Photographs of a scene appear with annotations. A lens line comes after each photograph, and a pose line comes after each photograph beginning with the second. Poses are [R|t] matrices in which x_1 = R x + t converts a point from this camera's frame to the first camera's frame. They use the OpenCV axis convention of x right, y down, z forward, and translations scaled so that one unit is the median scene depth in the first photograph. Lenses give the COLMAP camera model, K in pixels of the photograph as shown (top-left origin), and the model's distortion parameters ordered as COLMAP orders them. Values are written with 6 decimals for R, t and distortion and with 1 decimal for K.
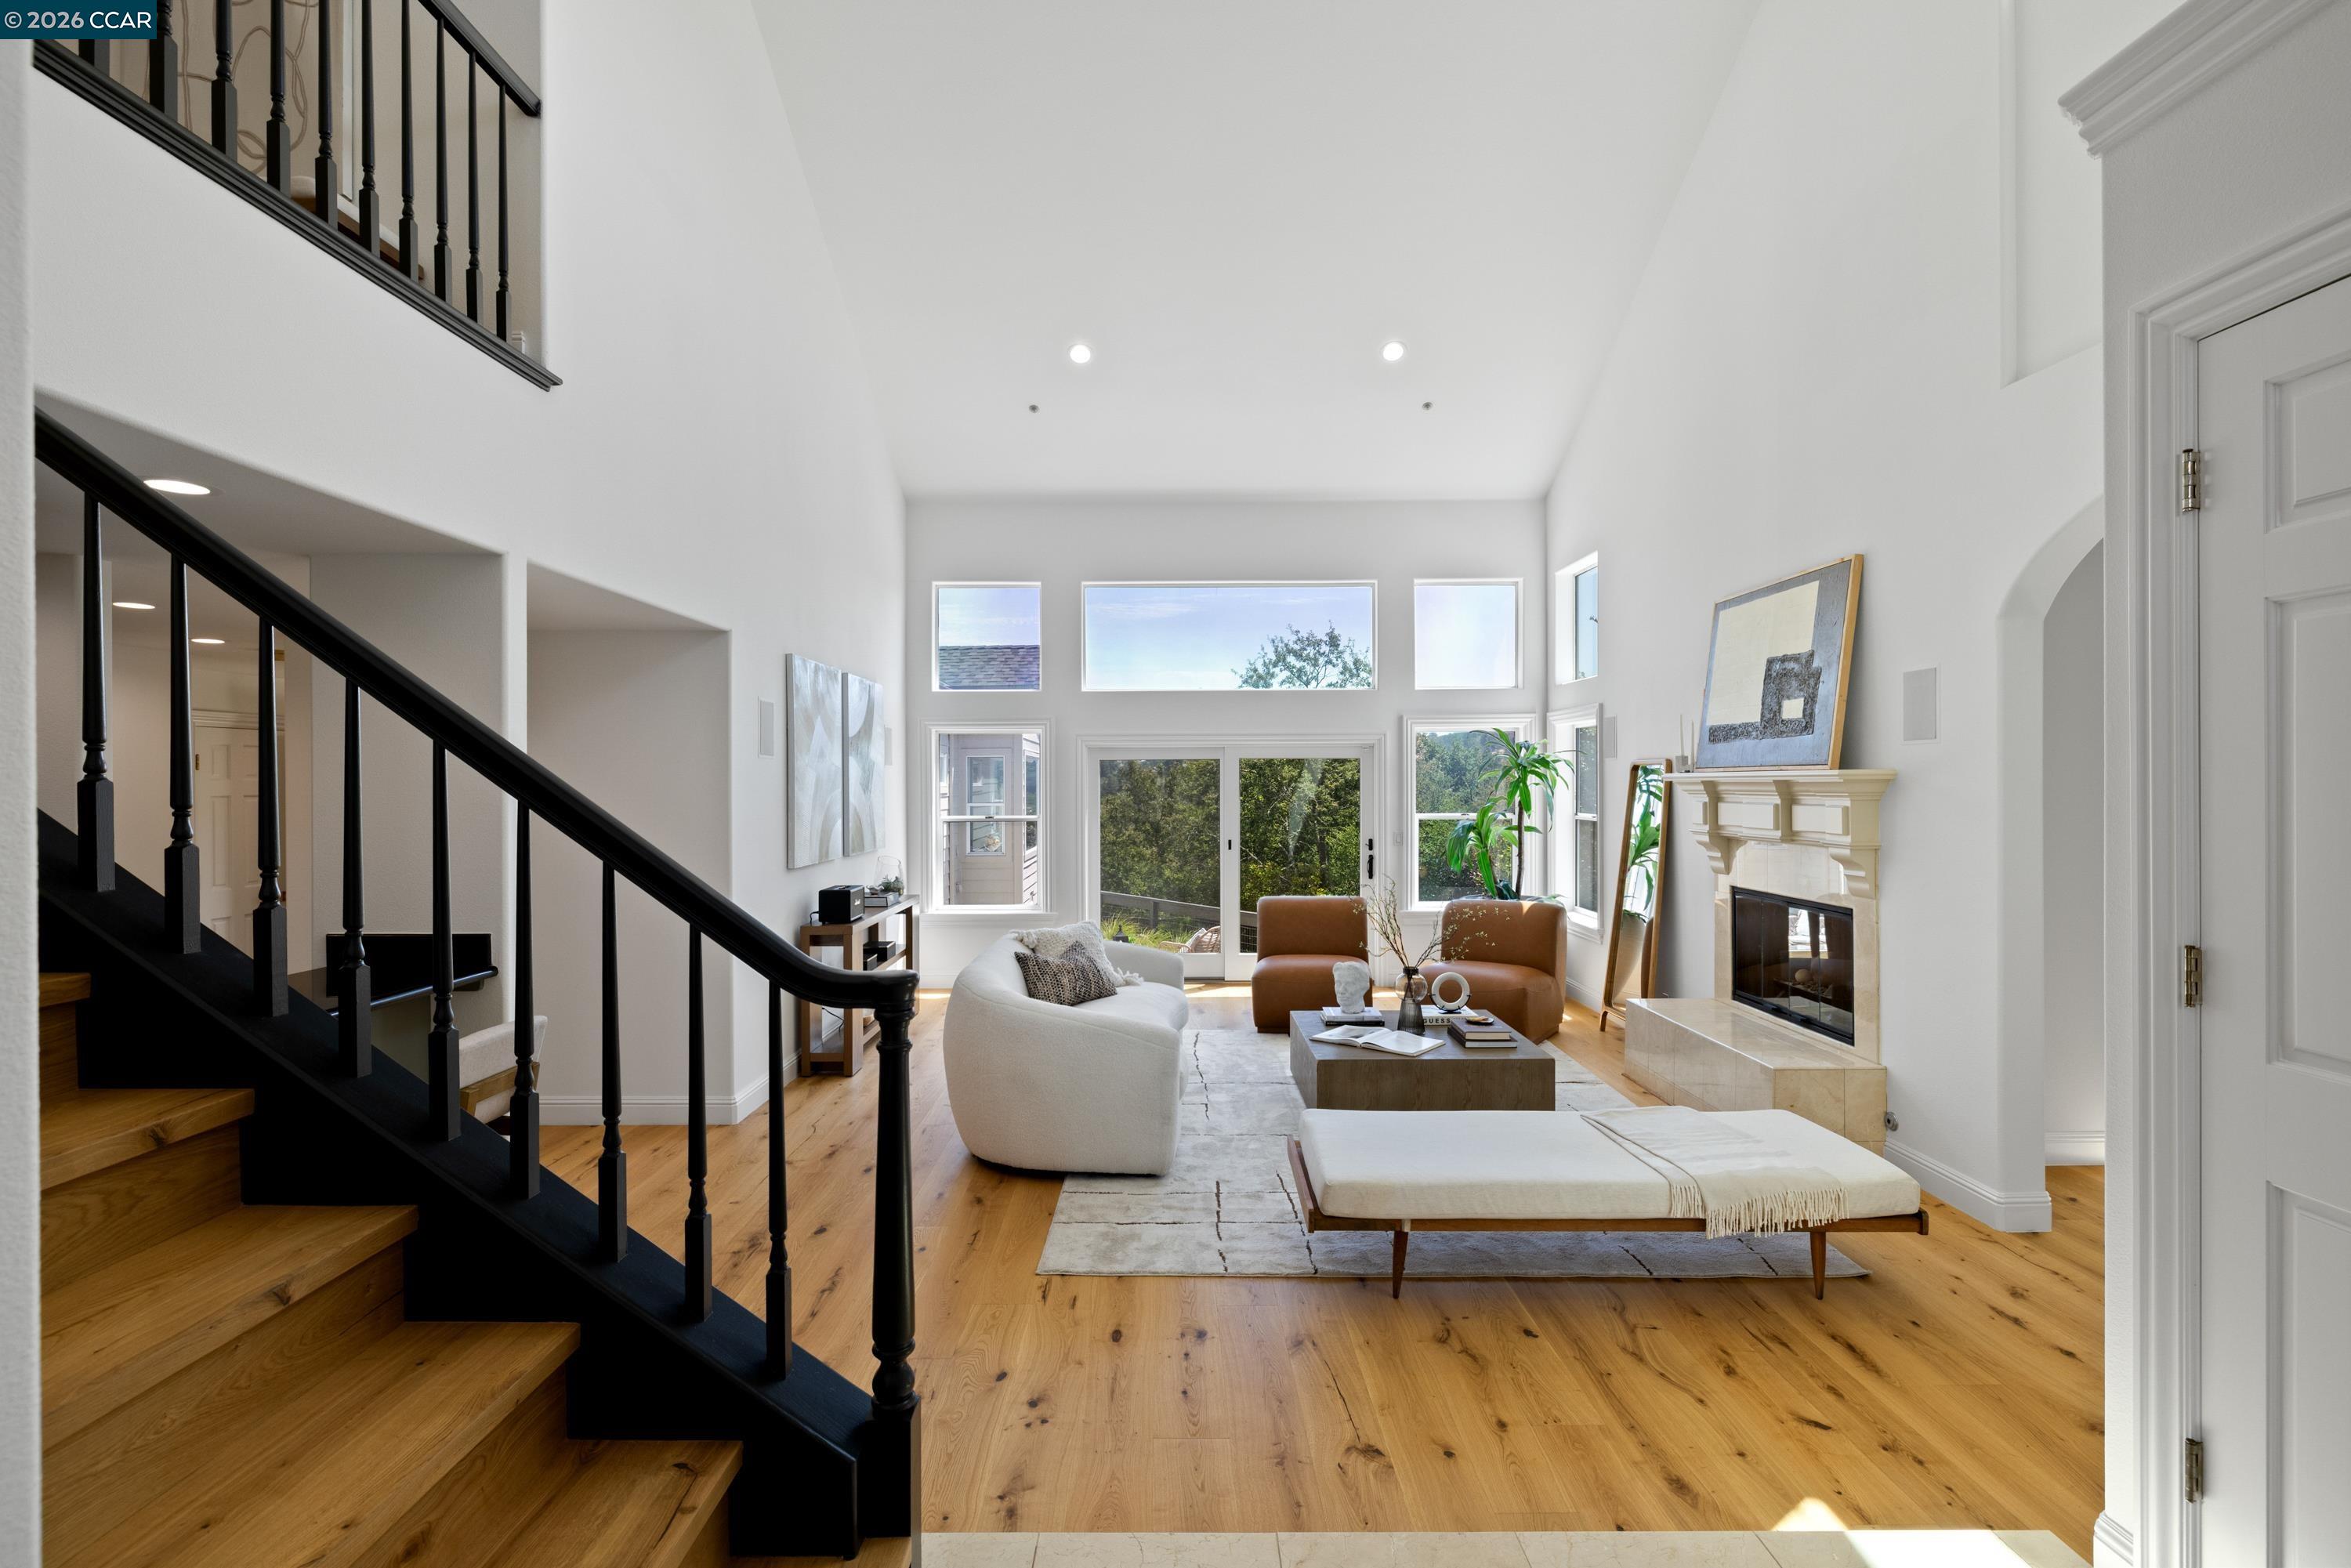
lens RADIAL K [[1107.2, 0, 1169.3], [0, 1107.2, 783.1], [0, 0, 1]] dist [-0.001390, -0.000071]
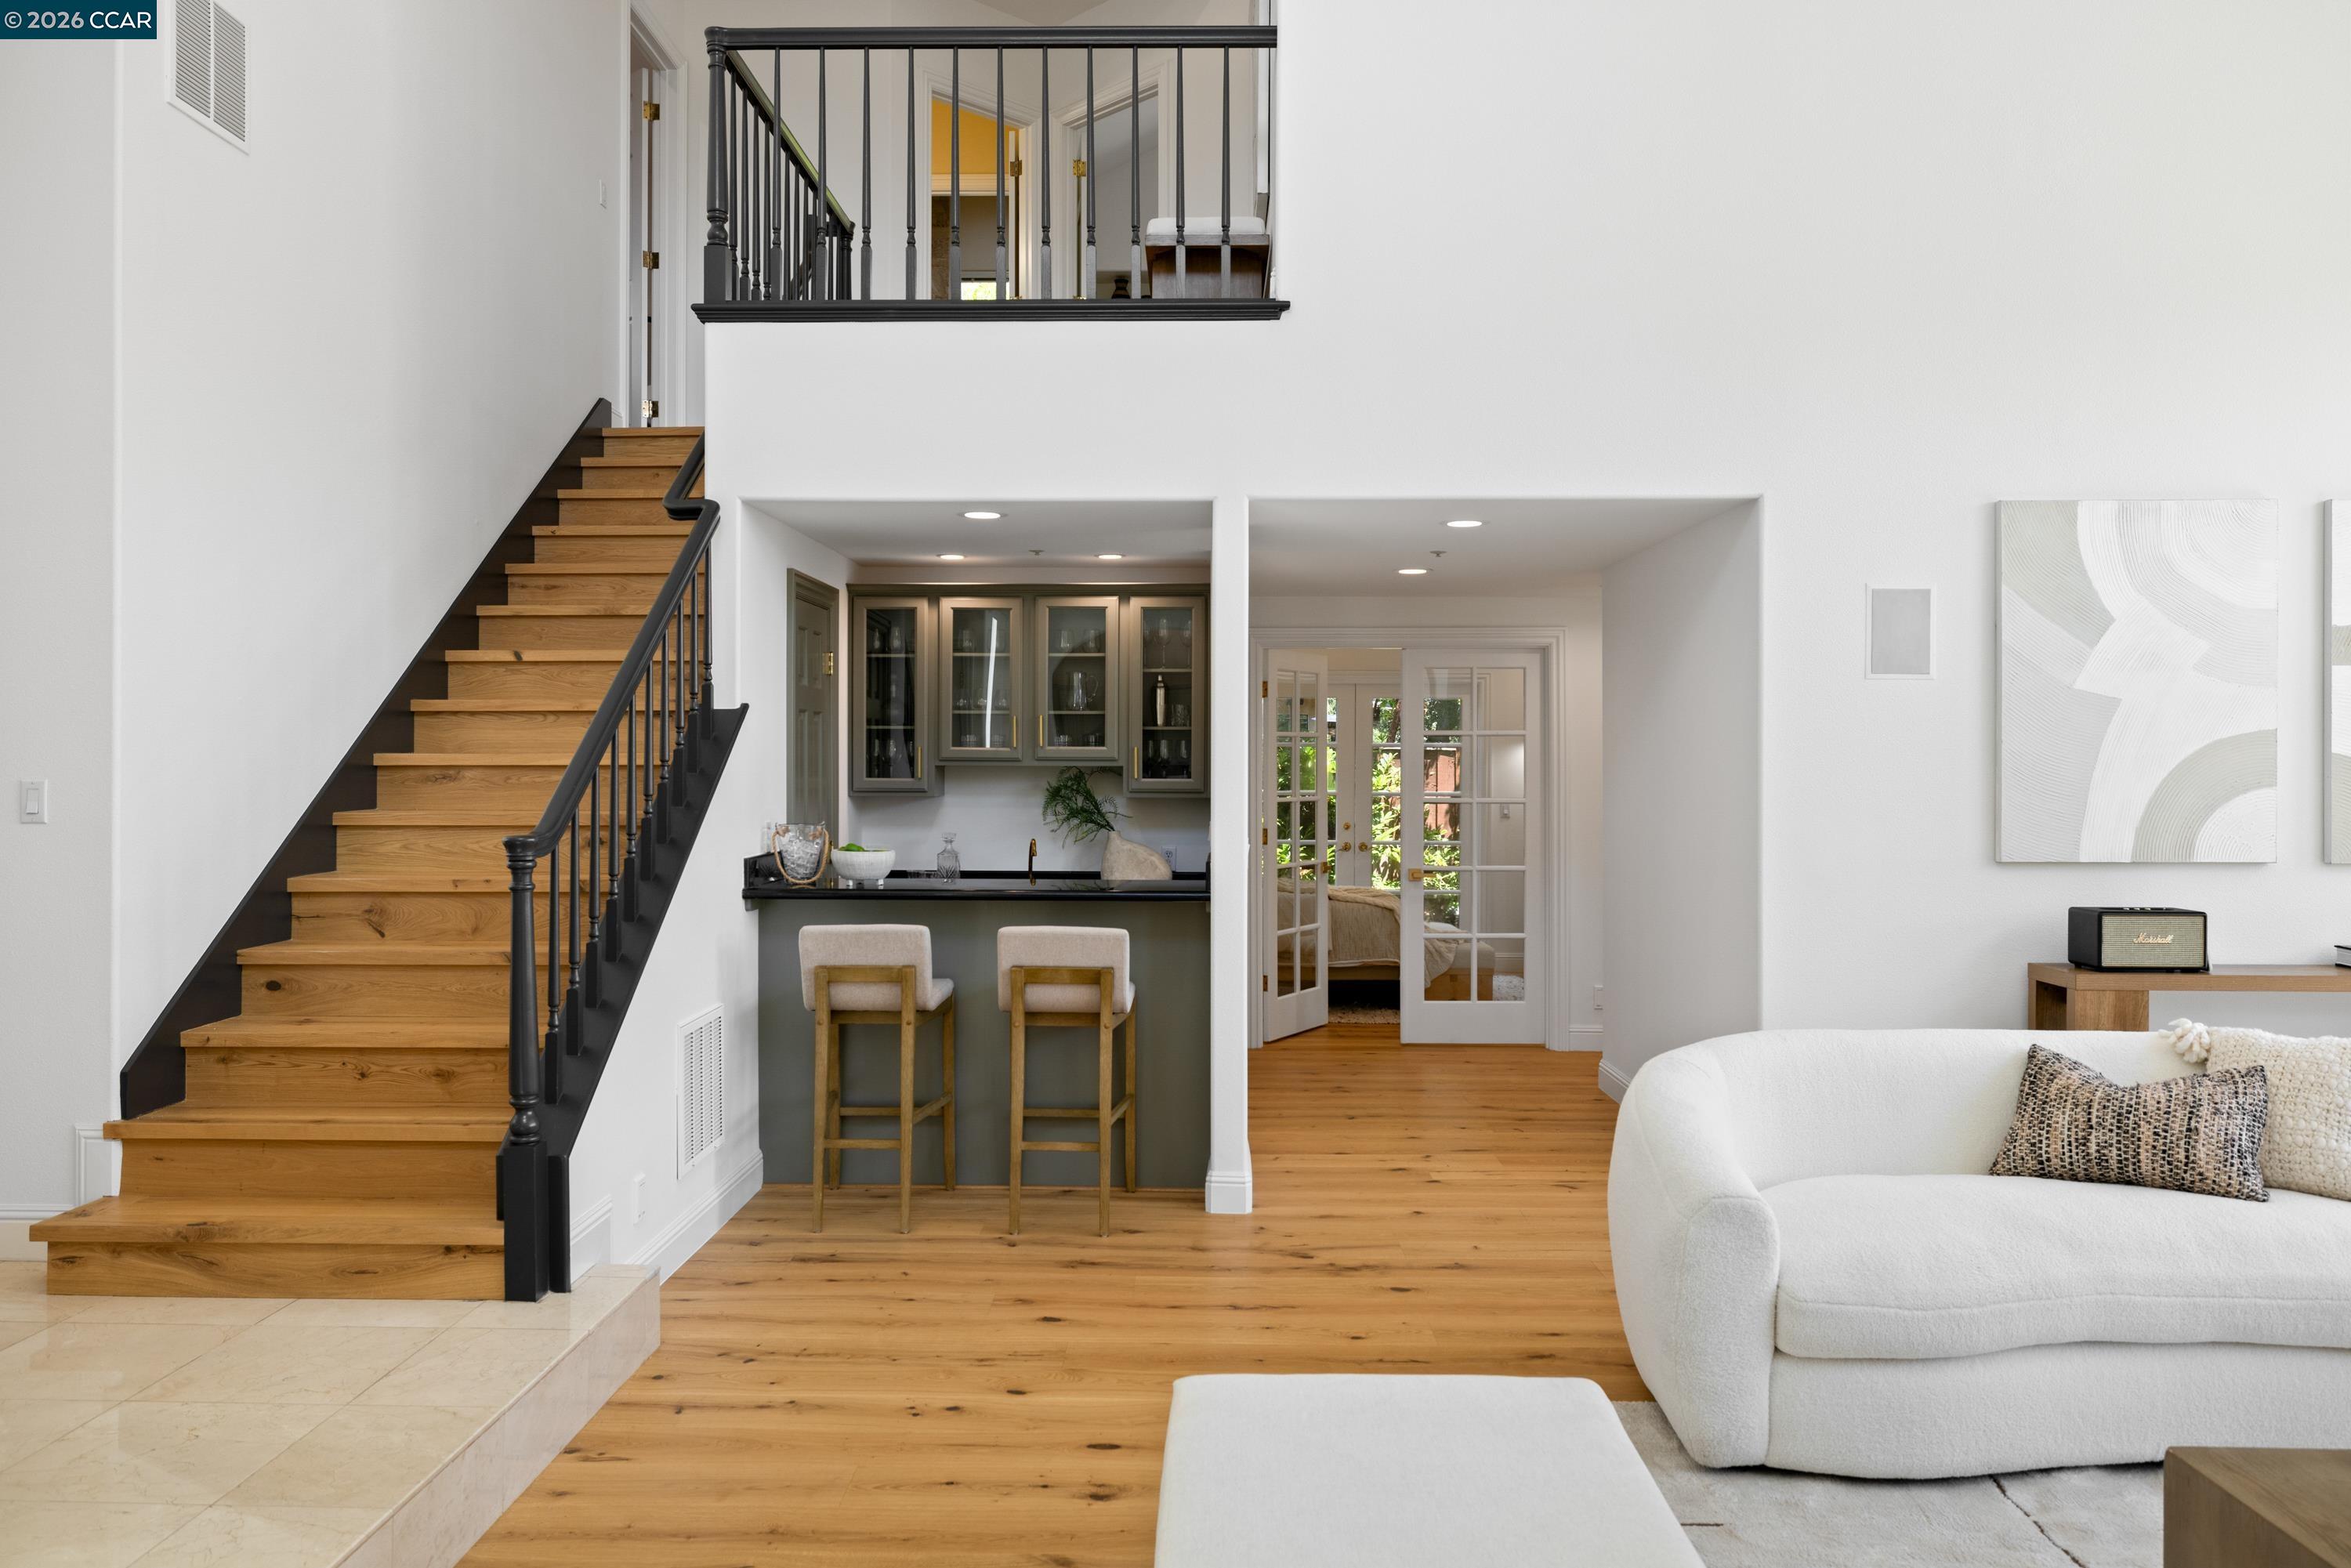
lens RADIAL K [[1682.6, 0, 1163.1], [0, 1682.6, 764.6], [0, 0, 1]] dist [0.002351, 0.000600]
pose [[-0.026279, 0.006030, -0.999636, 0.481370], [-0.000496, 0.999982, 0.006045, 0.016627], [0.999655, 0.000655, -0.026276, 0.479755]]
